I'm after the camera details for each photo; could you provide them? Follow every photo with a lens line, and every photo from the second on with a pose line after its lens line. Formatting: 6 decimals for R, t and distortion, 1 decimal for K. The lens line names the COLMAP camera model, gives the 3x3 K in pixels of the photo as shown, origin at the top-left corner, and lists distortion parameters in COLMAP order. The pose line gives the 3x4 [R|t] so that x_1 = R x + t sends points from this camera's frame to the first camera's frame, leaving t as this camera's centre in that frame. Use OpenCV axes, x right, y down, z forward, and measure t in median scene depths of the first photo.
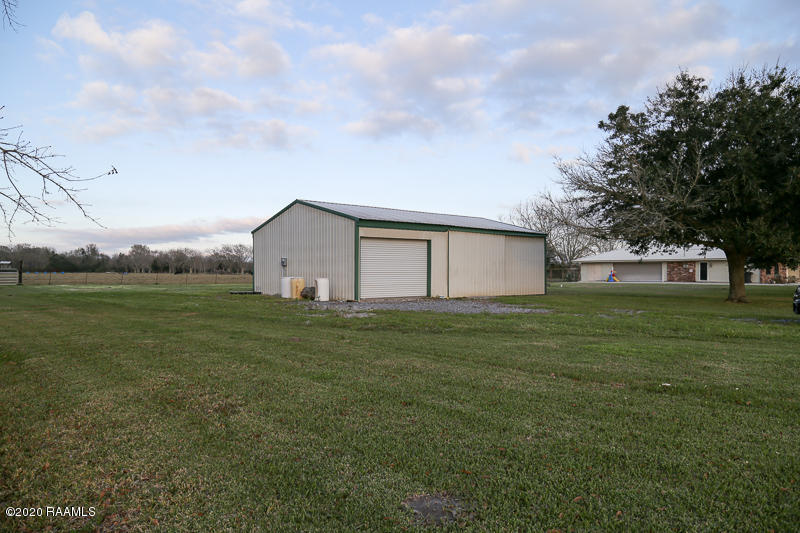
lens RADIAL K [[585.5, 0, 400.0], [0, 585.5, 266.5], [0, 0, 1]] dist [-0.093920, 0.084477]
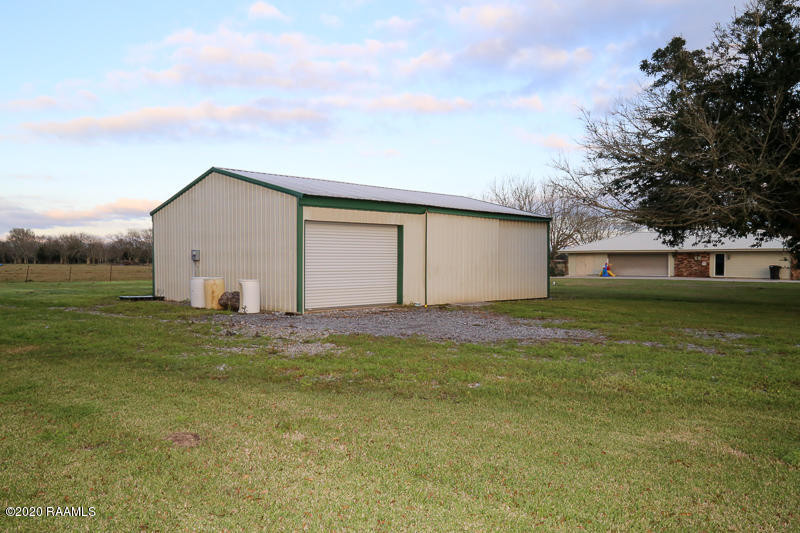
lens RADIAL K [[654.9, 0, 400.0], [0, 654.9, 266.5], [0, 0, 1]] dist [-0.062934, 0.106311]
pose [[0.995932, -0.000179, 0.090104, -0.022850], [-0.001498, 0.999827, 0.018547, -0.009479], [-0.090092, -0.018606, 0.995760, 0.194417]]
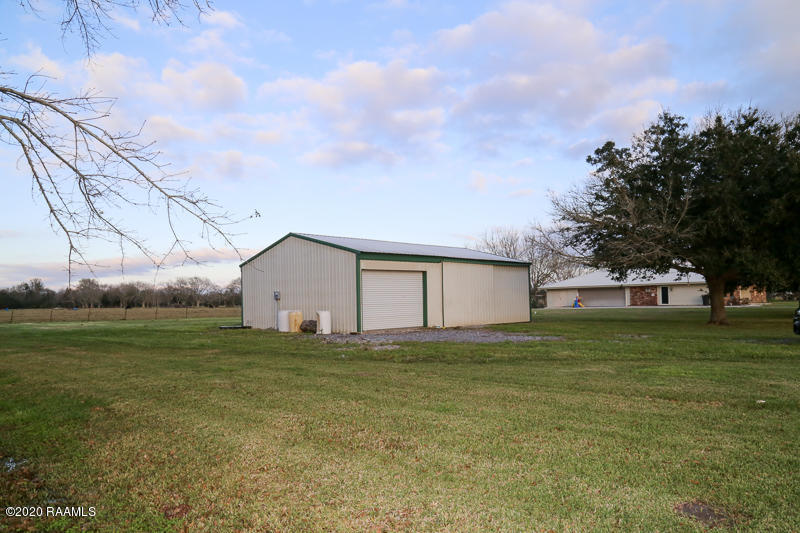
lens RADIAL K [[585.5, 0, 400.0], [0, 585.5, 266.5], [0, 0, 1]] dist [-0.093920, 0.084477]
pose [[0.995619, -0.015589, 0.092192, -0.084954], [0.020133, 0.998617, -0.048566, -0.004596], [-0.091308, 0.050209, 0.994556, -0.009812]]
